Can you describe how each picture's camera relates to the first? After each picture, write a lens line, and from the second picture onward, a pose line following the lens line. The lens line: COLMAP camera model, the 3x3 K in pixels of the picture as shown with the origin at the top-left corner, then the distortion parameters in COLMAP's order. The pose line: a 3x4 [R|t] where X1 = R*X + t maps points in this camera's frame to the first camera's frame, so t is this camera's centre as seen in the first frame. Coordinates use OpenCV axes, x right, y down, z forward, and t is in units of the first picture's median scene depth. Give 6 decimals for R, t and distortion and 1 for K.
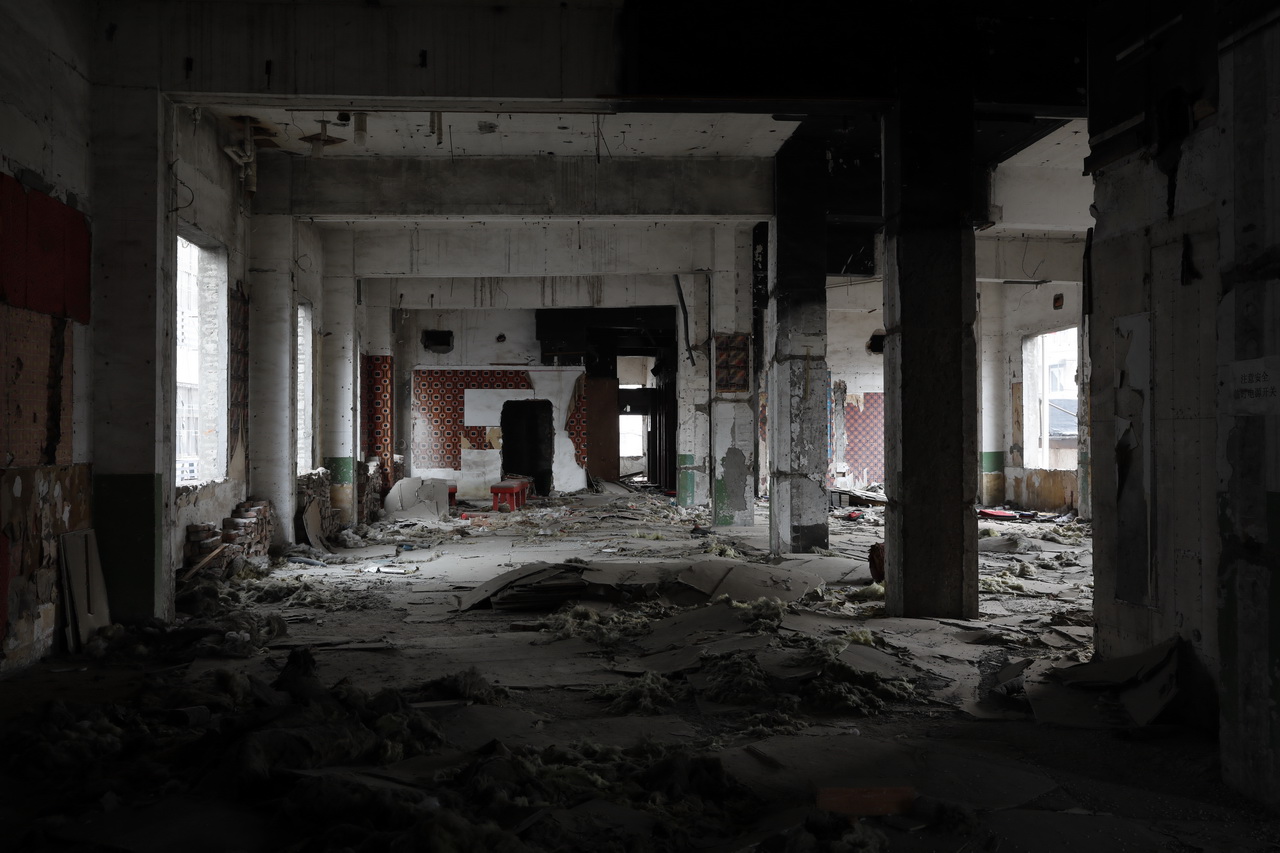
lens RADIAL K [[1217.9, 0, 644.6], [0, 1217.9, 425.7], [0, 0, 1]] dist [-0.029233, 0.000000]
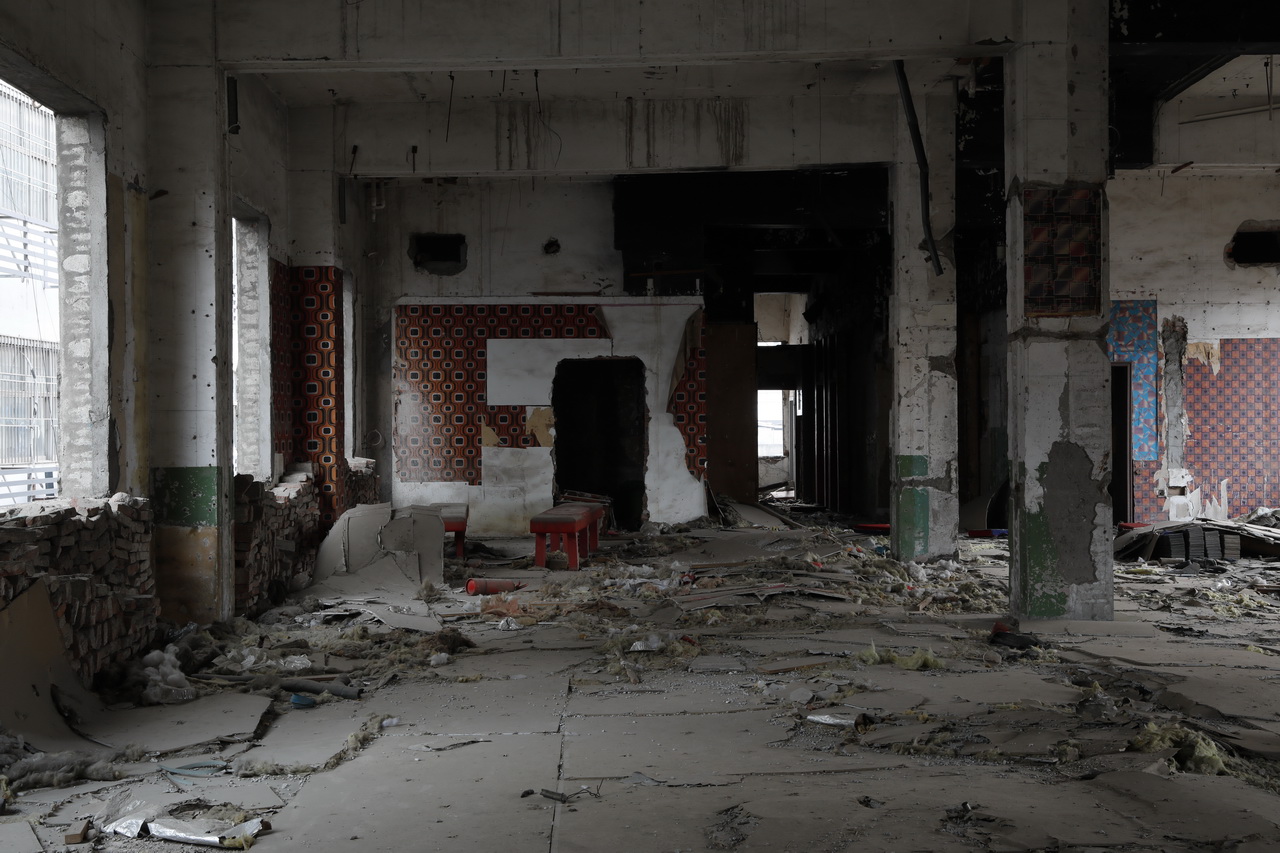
lens RADIAL K [[1604.8, 0, 640.0], [0, 1604.8, 425.9], [0, 0, 1]] dist [0.121768, 0.000000]
pose [[0.997608, -0.005346, -0.068911, -0.032191], [0.005839, 0.999959, 0.006956, 0.005767], [0.068871, -0.007342, 0.997599, 0.315617]]
